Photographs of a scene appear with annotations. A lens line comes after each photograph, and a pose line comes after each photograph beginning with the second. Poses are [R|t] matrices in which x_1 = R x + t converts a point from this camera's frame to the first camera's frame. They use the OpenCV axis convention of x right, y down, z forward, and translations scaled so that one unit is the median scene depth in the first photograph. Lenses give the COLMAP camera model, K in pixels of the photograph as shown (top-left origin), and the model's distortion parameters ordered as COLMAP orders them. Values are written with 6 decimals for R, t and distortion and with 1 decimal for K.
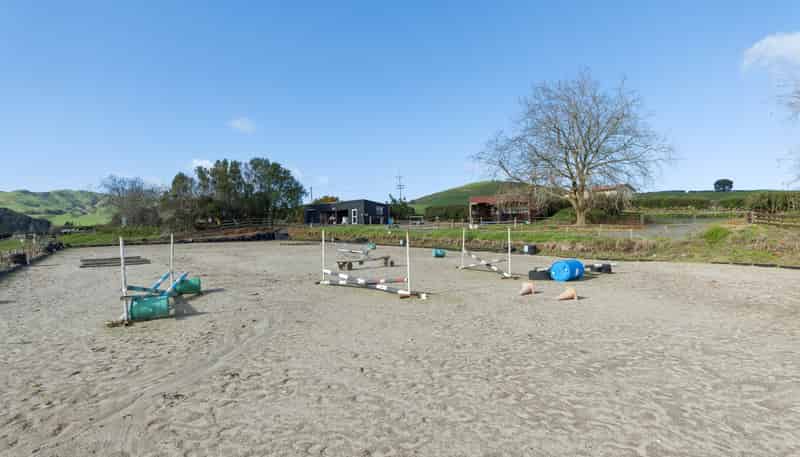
lens RADIAL K [[422.7, 0, 400.0], [0, 422.7, 228.5], [0, 0, 1]] dist [-0.001287, -0.000850]
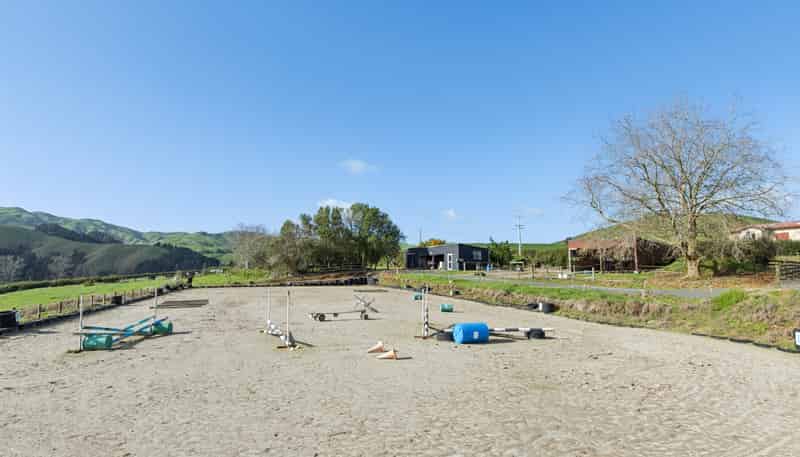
lens RADIAL K [[472.5, 0, 399.0], [0, 472.5, 215.4], [0, 0, 1]] dist [0.001681, 0.000280]
pose [[0.942137, -0.024606, -0.334325, 0.144631], [-0.013437, 0.993729, -0.111006, -0.012666], [0.334960, 0.109075, 0.935898, -0.037623]]
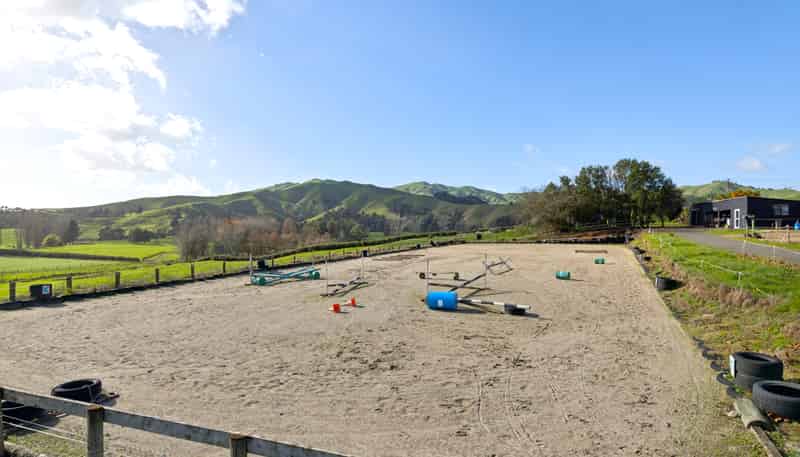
lens RADIAL K [[422.7, 0, 400.0], [0, 422.7, 228.5], [0, 0, 1]] dist [-0.001287, -0.000850]
pose [[0.453822, 0.017693, -0.890917, 0.317941], [0.002306, 0.999776, 0.021029, -0.028445], [0.891090, -0.011598, 0.453679, 0.087510]]
